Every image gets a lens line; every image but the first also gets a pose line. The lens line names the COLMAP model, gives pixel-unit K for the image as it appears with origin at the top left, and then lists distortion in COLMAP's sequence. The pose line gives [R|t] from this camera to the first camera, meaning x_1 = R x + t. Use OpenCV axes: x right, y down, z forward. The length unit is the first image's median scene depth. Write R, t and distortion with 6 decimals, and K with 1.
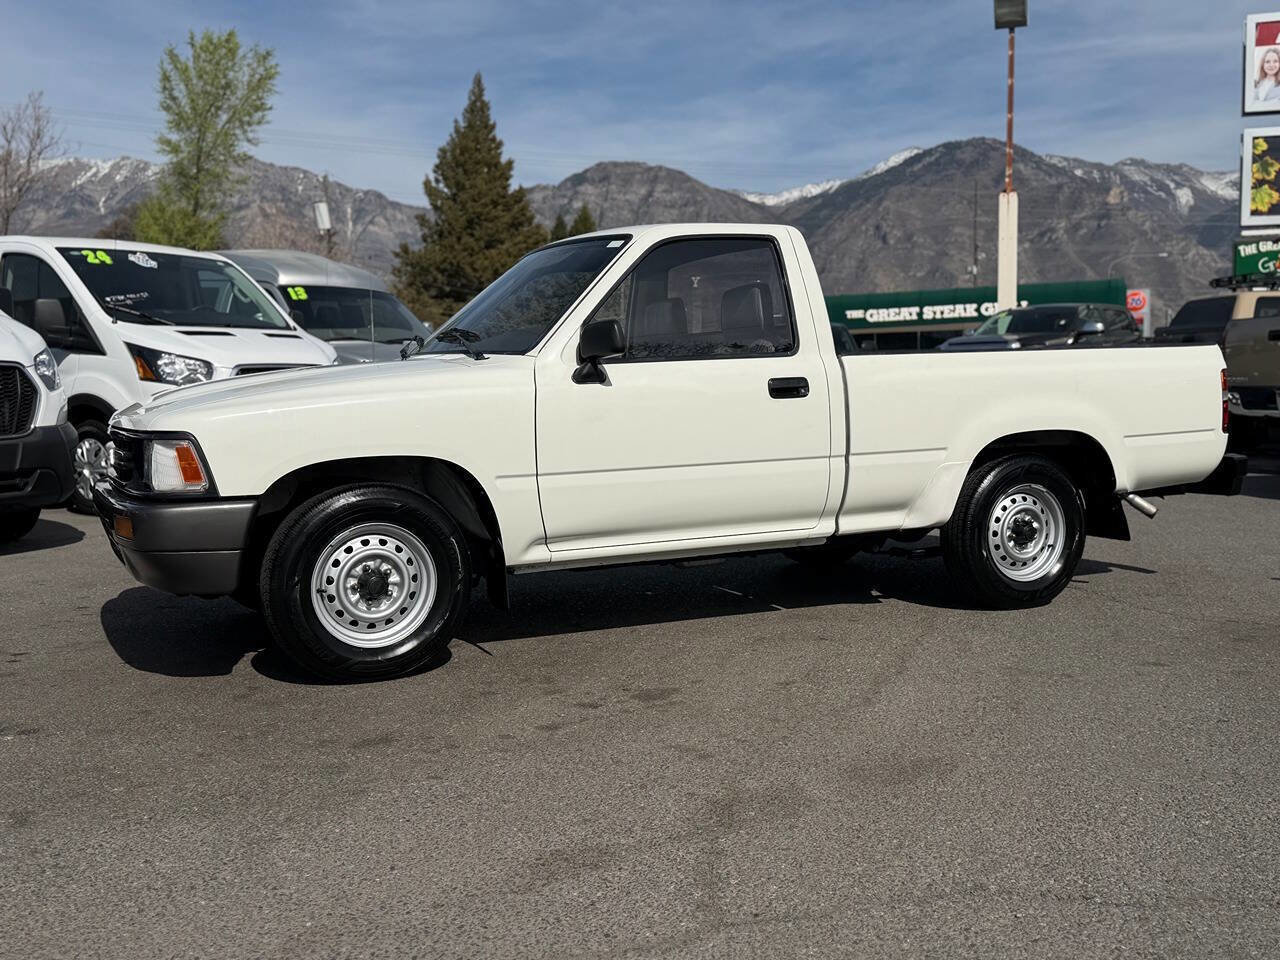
lens RADIAL K [[1266.8, 0, 636.8], [0, 1266.8, 491.3], [0, 0, 1]] dist [0.179503, -0.398246]
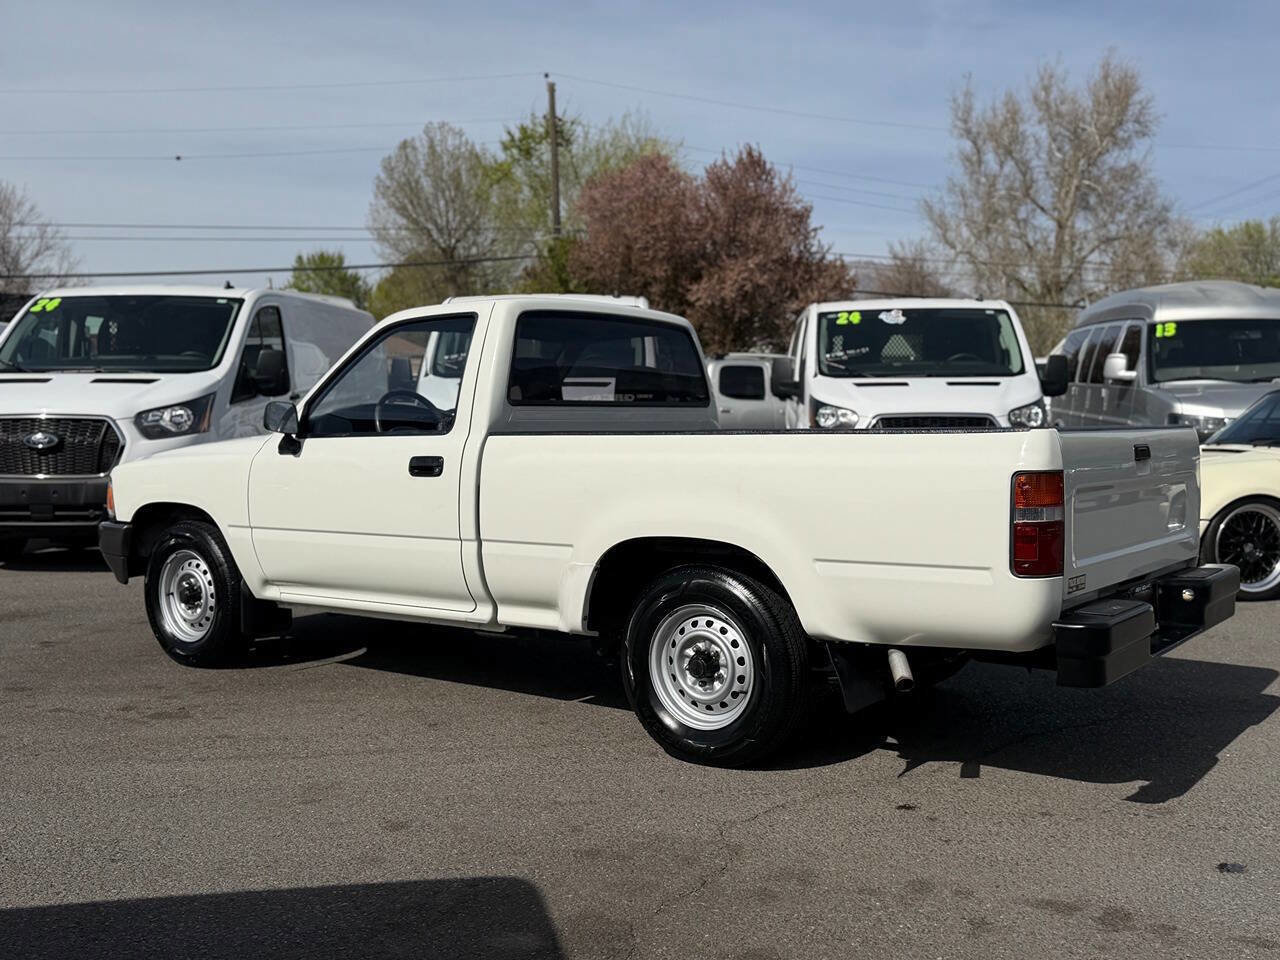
lens RADIAL K [[1266.8, 0, 636.8], [0, 1266.8, 491.3], [0, 0, 1]] dist [0.179503, -0.398246]
pose [[0.465832, 0.066194, -0.882394, 0.479904], [-0.081415, 0.996174, 0.031749, -0.047490], [0.881120, 0.057051, 0.469439, 0.301217]]
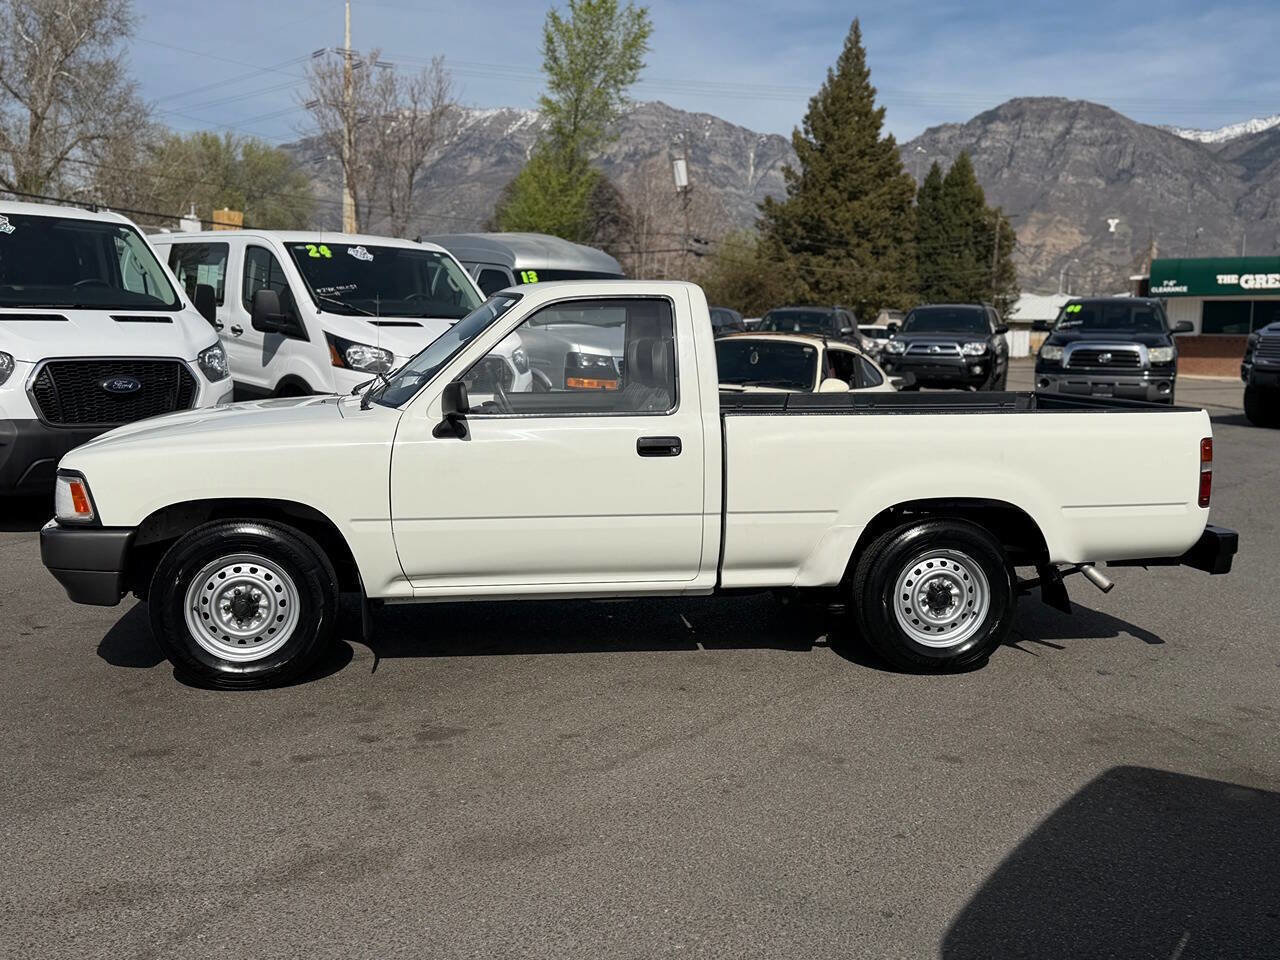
lens RADIAL K [[1266.8, 0, 636.8], [0, 1266.8, 491.3], [0, 0, 1]] dist [0.179503, -0.398246]
pose [[0.954494, 0.069231, -0.290082, 0.179942], [-0.057037, 0.997104, 0.050294, -0.042551], [0.292724, -0.031460, 0.955679, 0.001733]]
